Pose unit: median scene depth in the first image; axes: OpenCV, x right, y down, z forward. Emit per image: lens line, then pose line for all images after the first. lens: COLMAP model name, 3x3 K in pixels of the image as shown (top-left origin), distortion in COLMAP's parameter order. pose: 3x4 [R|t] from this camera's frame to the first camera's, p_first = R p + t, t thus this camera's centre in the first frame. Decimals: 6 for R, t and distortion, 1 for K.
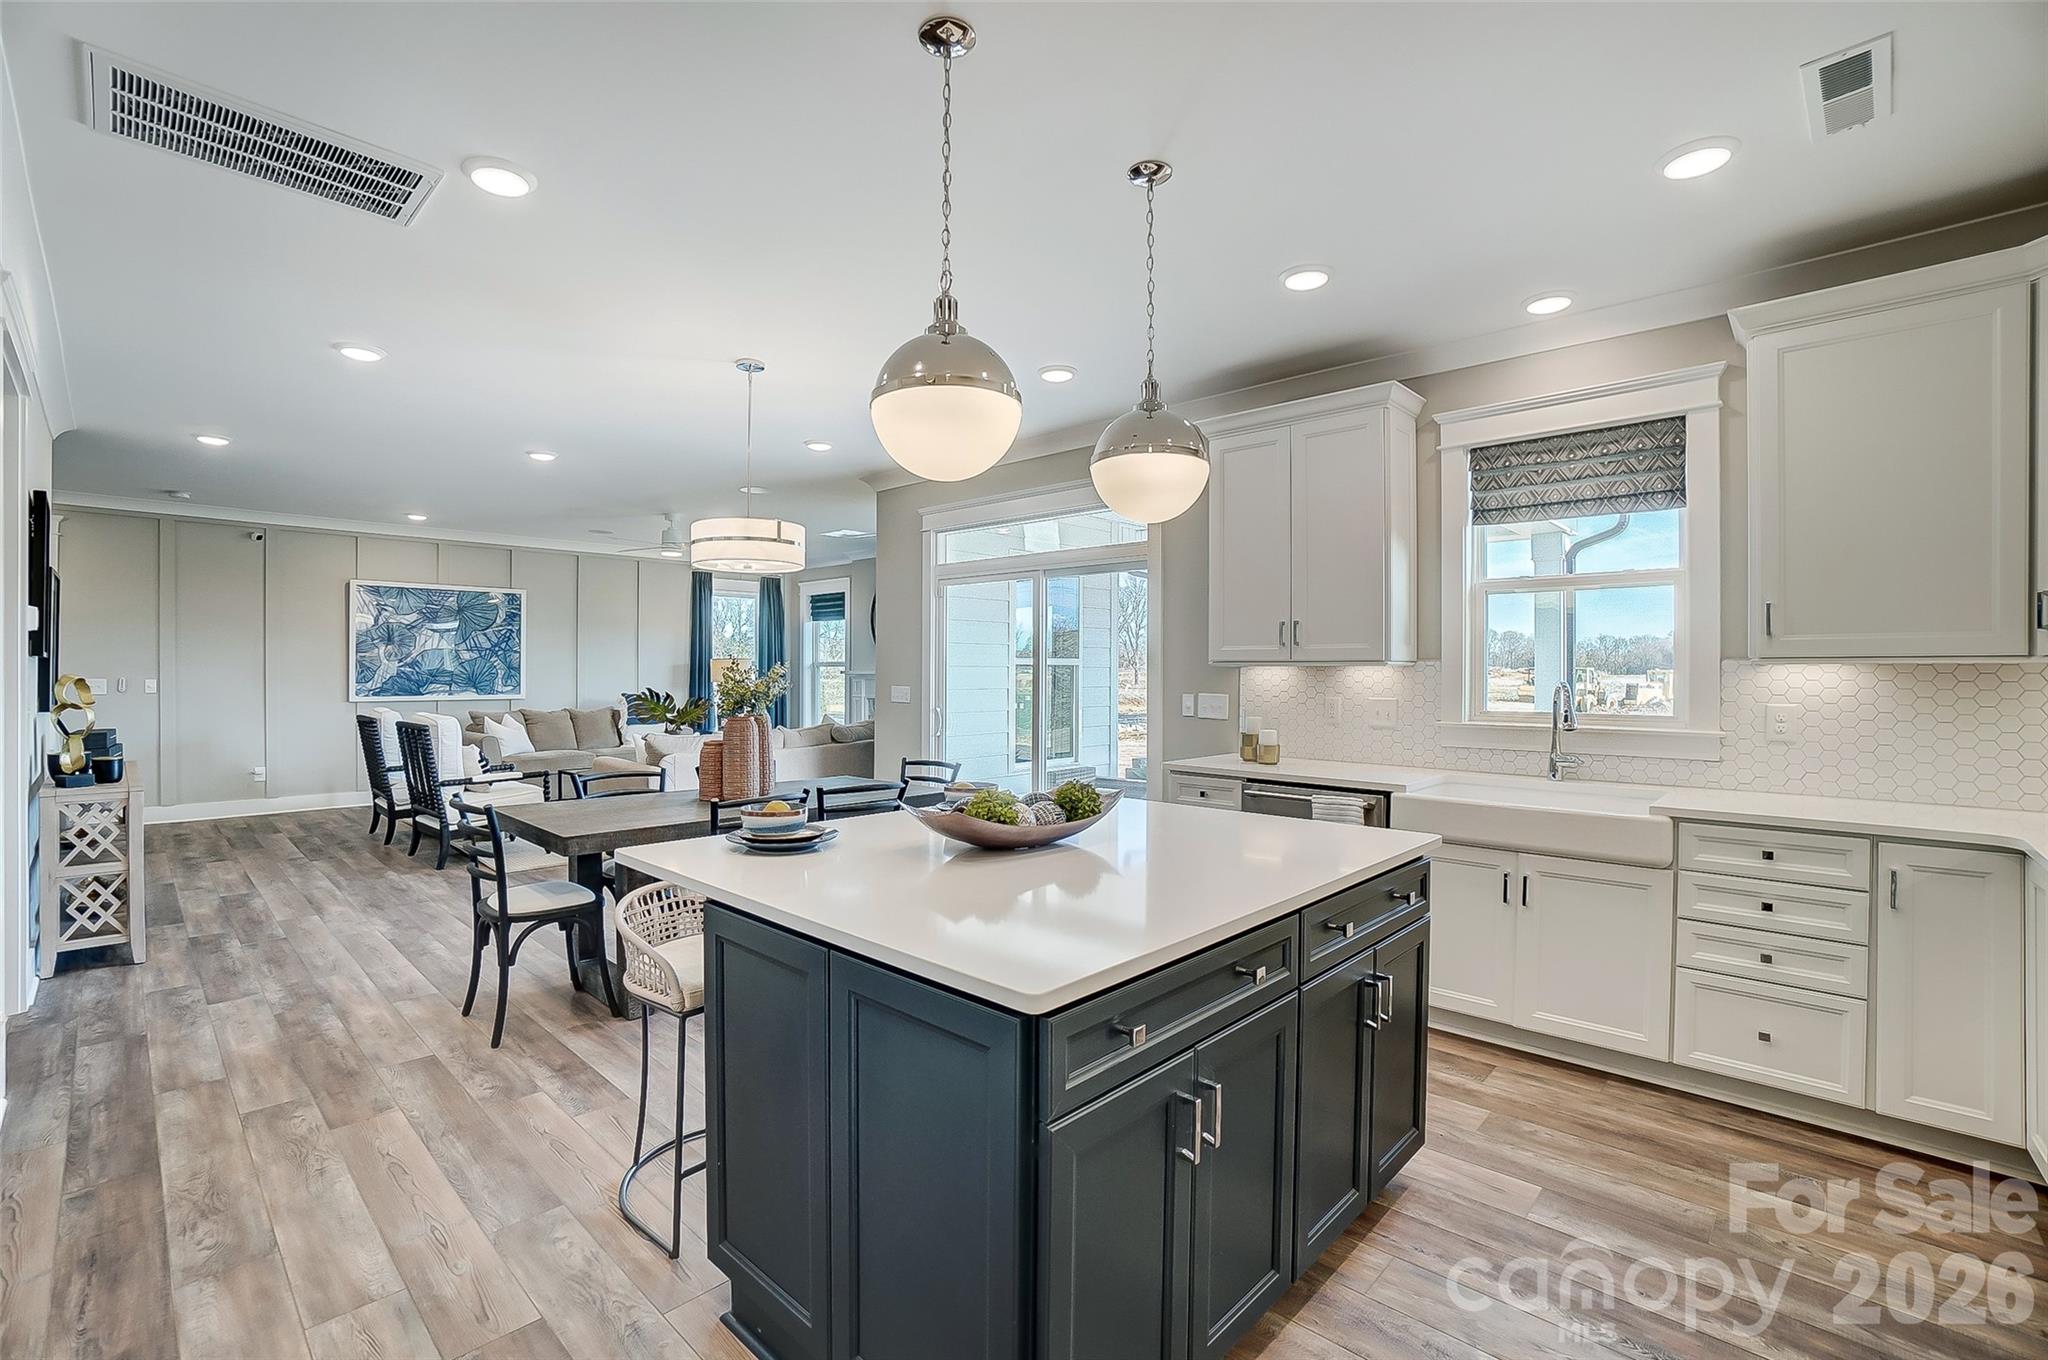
lens RADIAL K [[903.2, 0, 999.9], [0, 903.2, 675.1], [0, 0, 1]] dist [-0.068694, 0.025526]
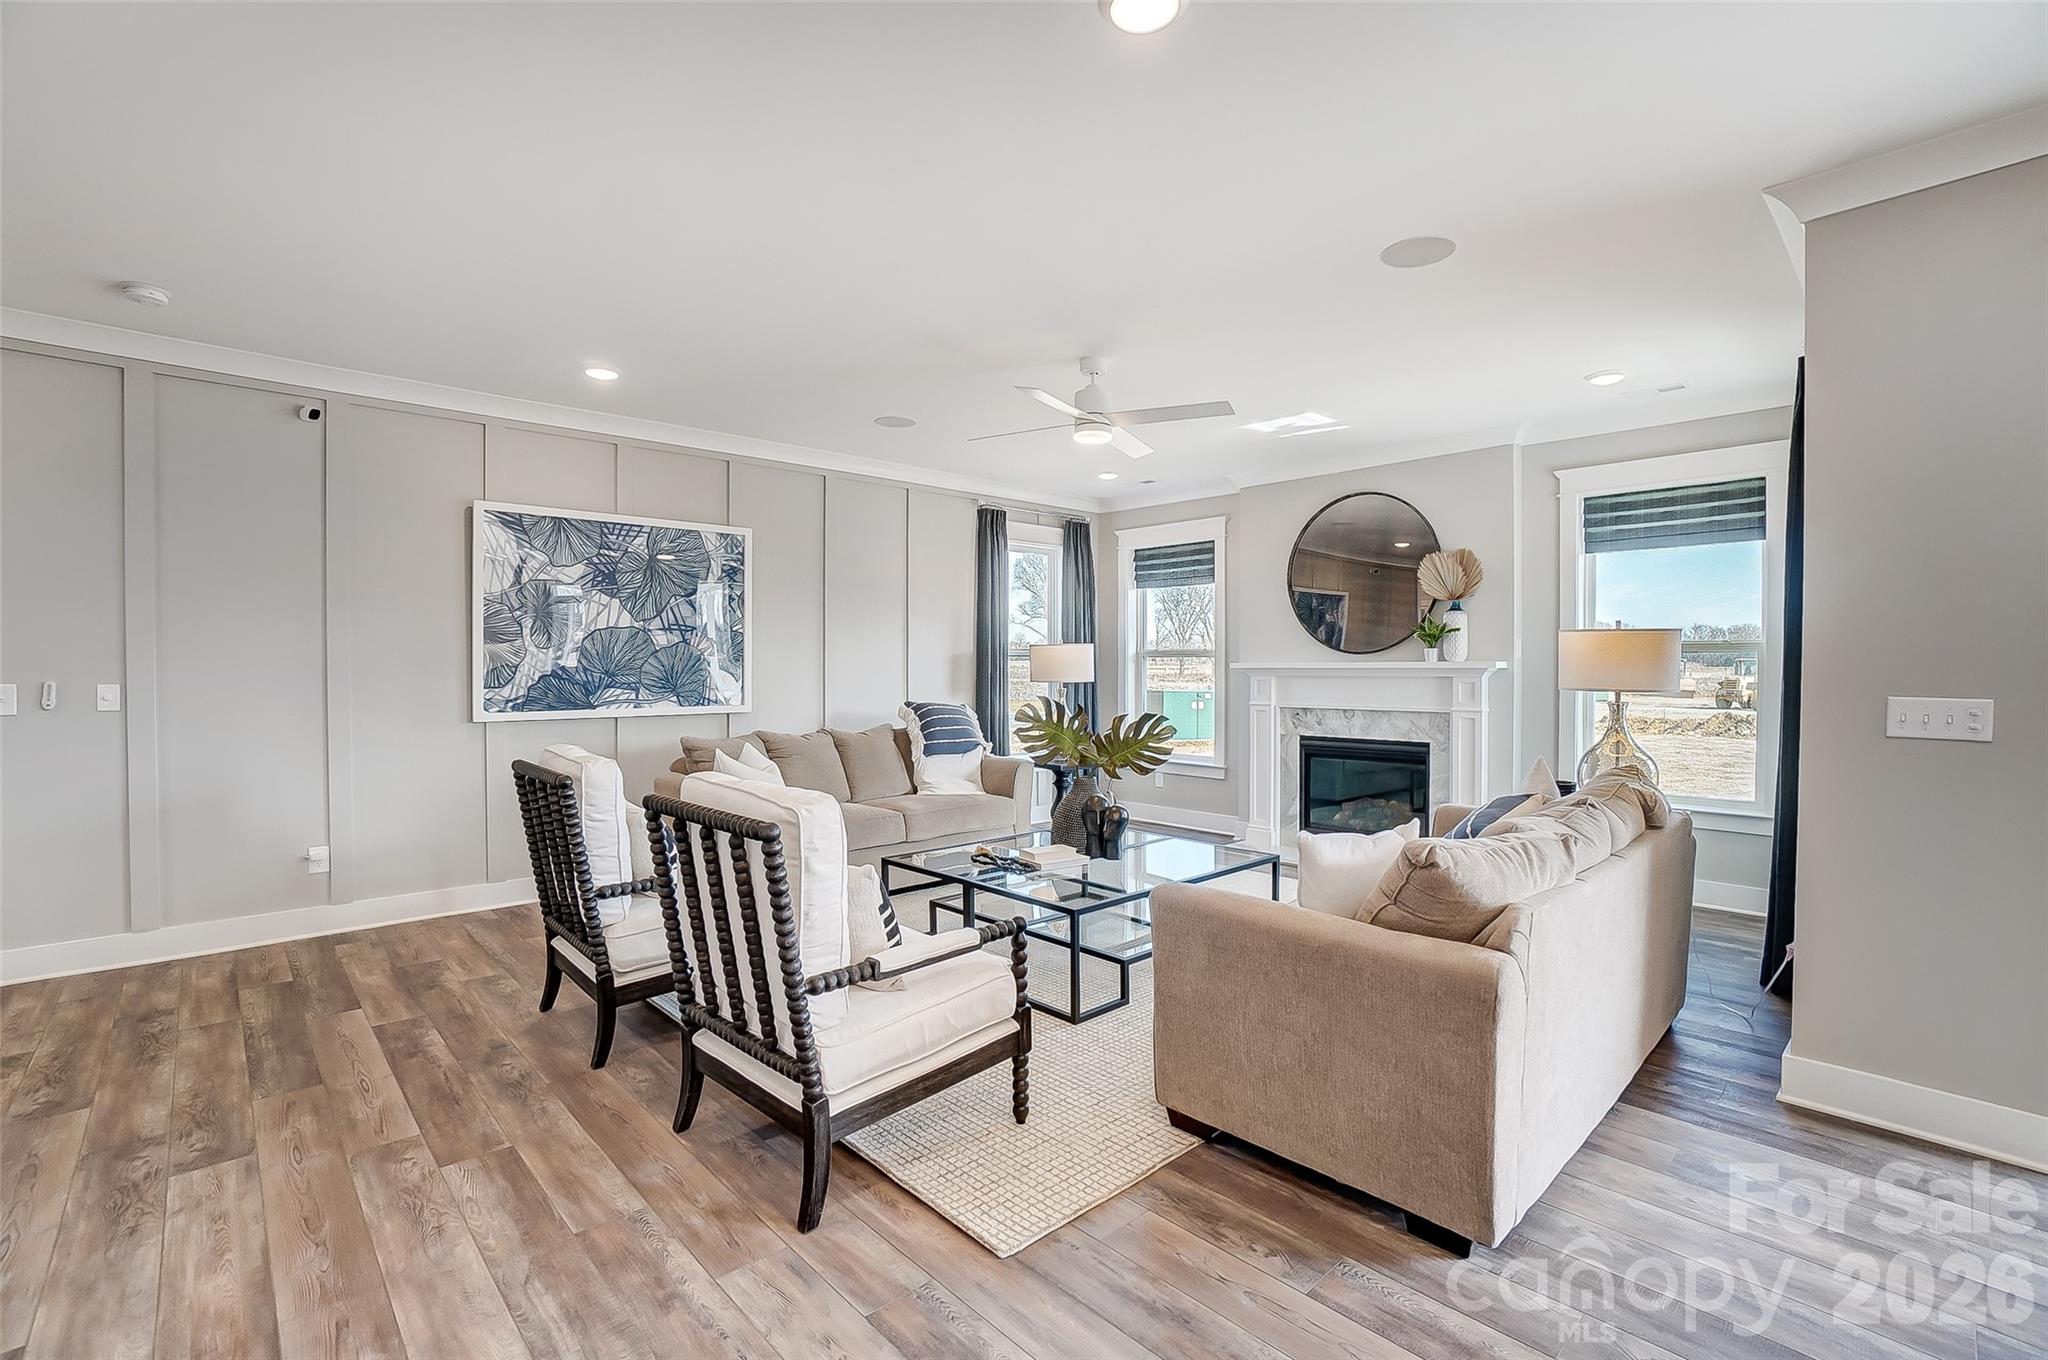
lens RADIAL K [[914.1, 0, 998.3], [0, 914.1, 674.4], [0, 0, 1]] dist [-0.068802, 0.025751]
pose [[0.998168, -0.003019, -0.060431, -0.354333], [0.003392, 0.999976, 0.006070, -0.001679], [0.060412, -0.006264, 0.998154, 0.428421]]
